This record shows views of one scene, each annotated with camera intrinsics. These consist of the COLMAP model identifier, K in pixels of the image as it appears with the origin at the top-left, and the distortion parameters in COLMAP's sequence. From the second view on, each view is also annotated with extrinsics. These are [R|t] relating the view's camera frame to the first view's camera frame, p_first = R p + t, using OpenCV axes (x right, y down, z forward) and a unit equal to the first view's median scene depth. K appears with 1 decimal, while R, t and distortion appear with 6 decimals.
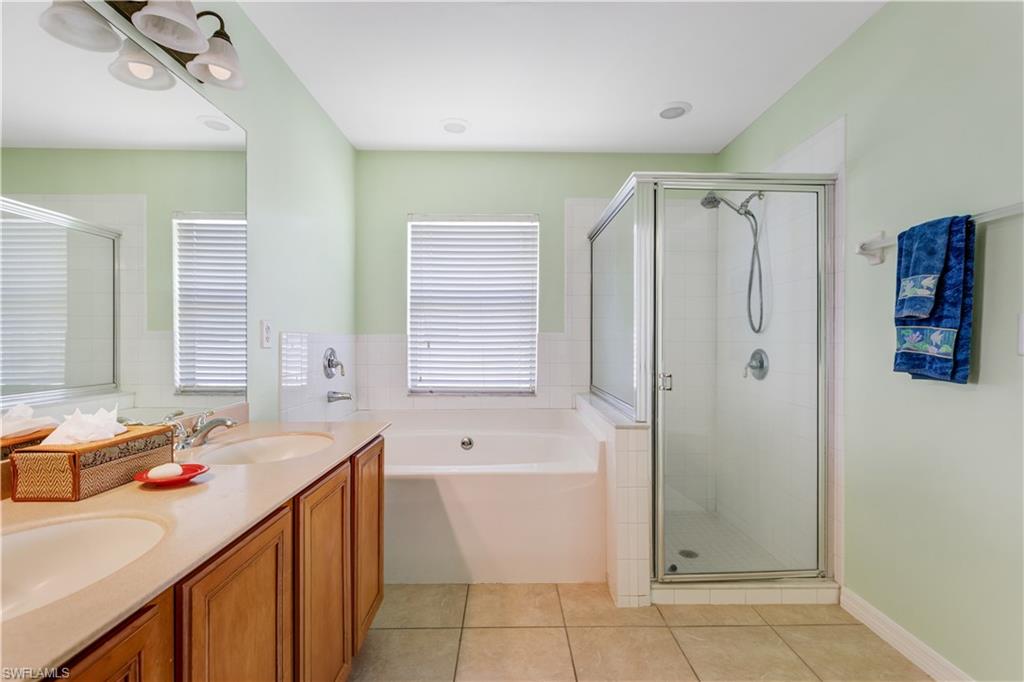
lens RADIAL K [[468.3, 0, 517.5], [0, 468.3, 338.6], [0, 0, 1]] dist [0.002859, 0.000761]
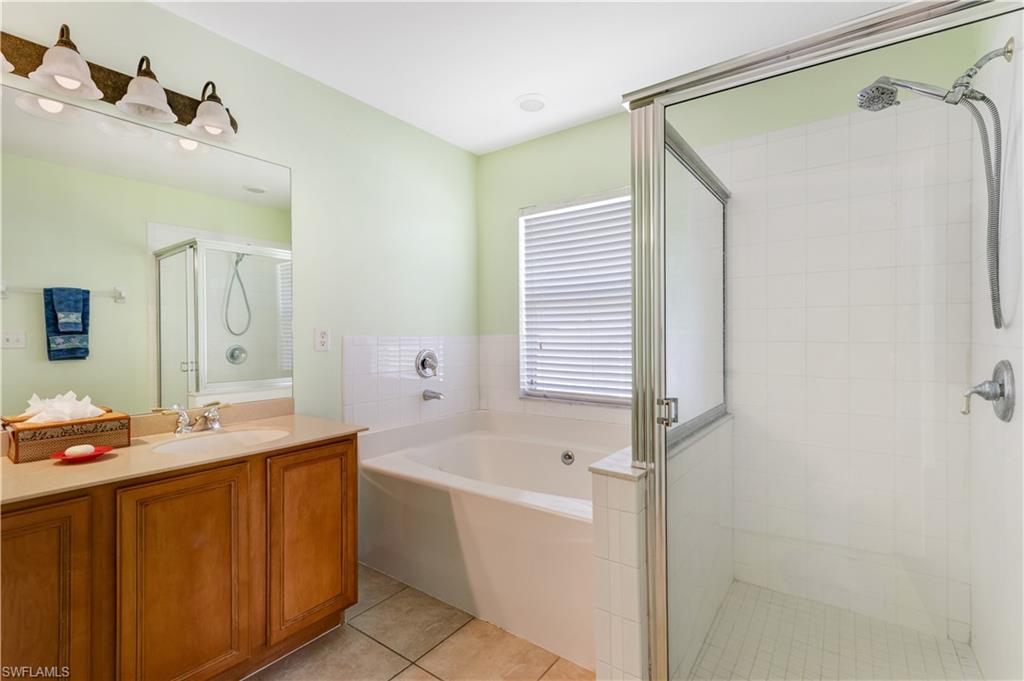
lens RADIAL K [[468.3, 0, 518.4], [0, 468.3, 336.8], [0, 0, 1]] dist [0.002859, 0.000761]
pose [[0.792580, -0.007143, -0.609726, 0.409663], [0.012802, 0.999906, 0.004926, -0.011082], [0.609634, -0.011710, 0.792597, 0.279893]]
